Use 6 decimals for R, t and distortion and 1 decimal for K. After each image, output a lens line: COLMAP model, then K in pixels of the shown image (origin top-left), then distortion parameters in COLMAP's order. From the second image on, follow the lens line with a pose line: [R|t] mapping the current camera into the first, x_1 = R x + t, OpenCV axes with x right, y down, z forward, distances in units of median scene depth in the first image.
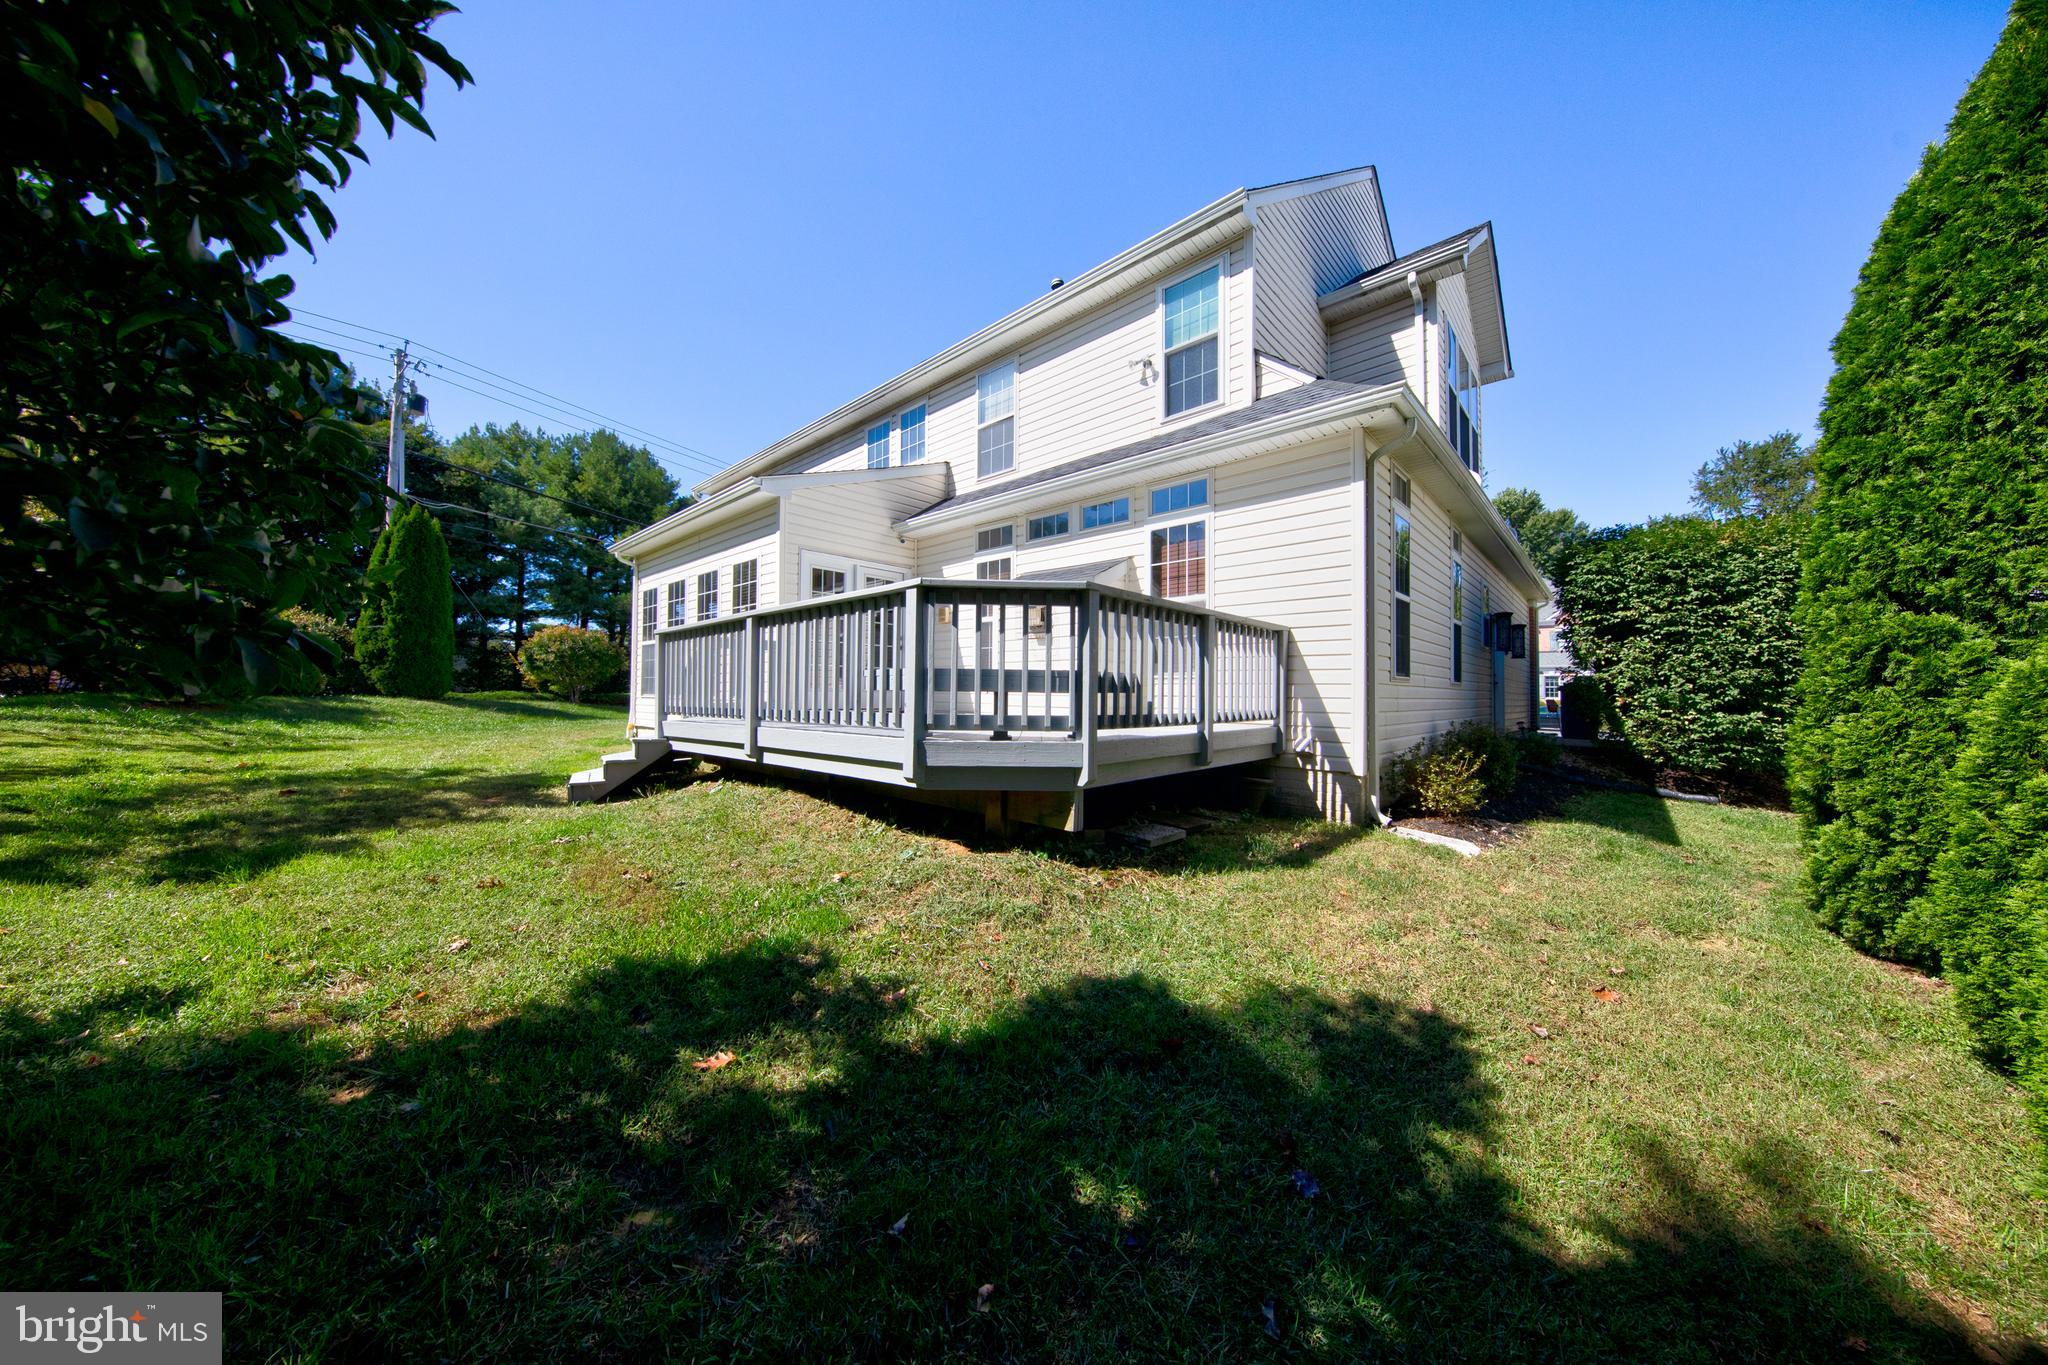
lens RADIAL K [[646.4, 0, 1011.9], [0, 646.4, 677.4], [0, 0, 1]] dist [-0.000020, -0.000062]
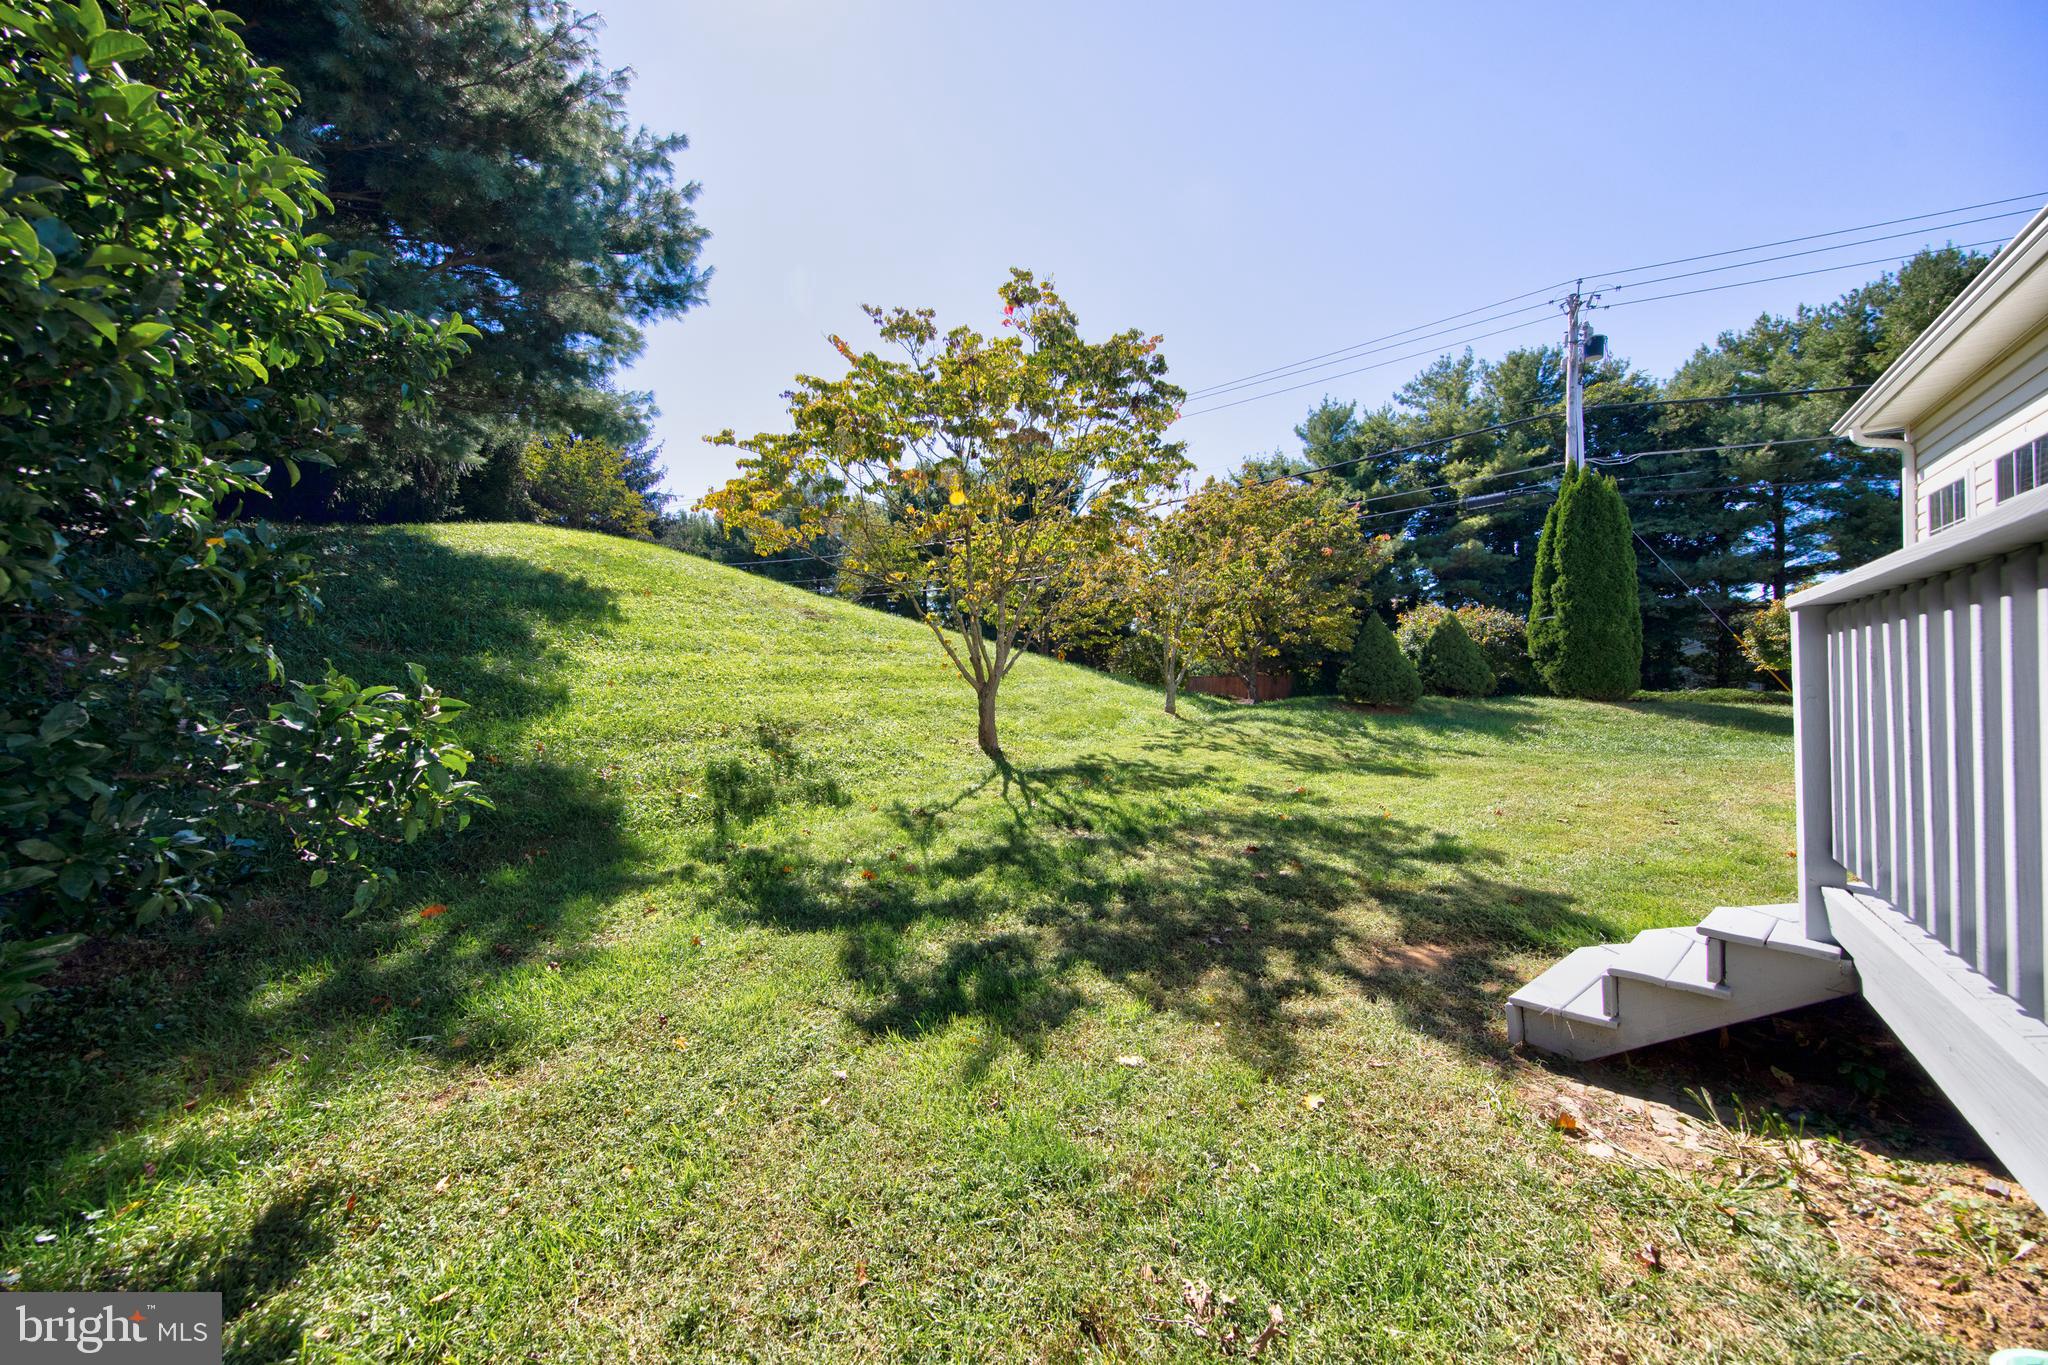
lens RADIAL K [[687.9, 0, 1019.3], [0, 687.9, 676.2], [0, 0, 1]] dist [0.001636, 0.000089]
pose [[0.058487, -0.009834, -0.998240, -0.072984], [0.035383, 0.999344, -0.007772, -0.014590], [0.997661, -0.034866, 0.058796, 0.188943]]
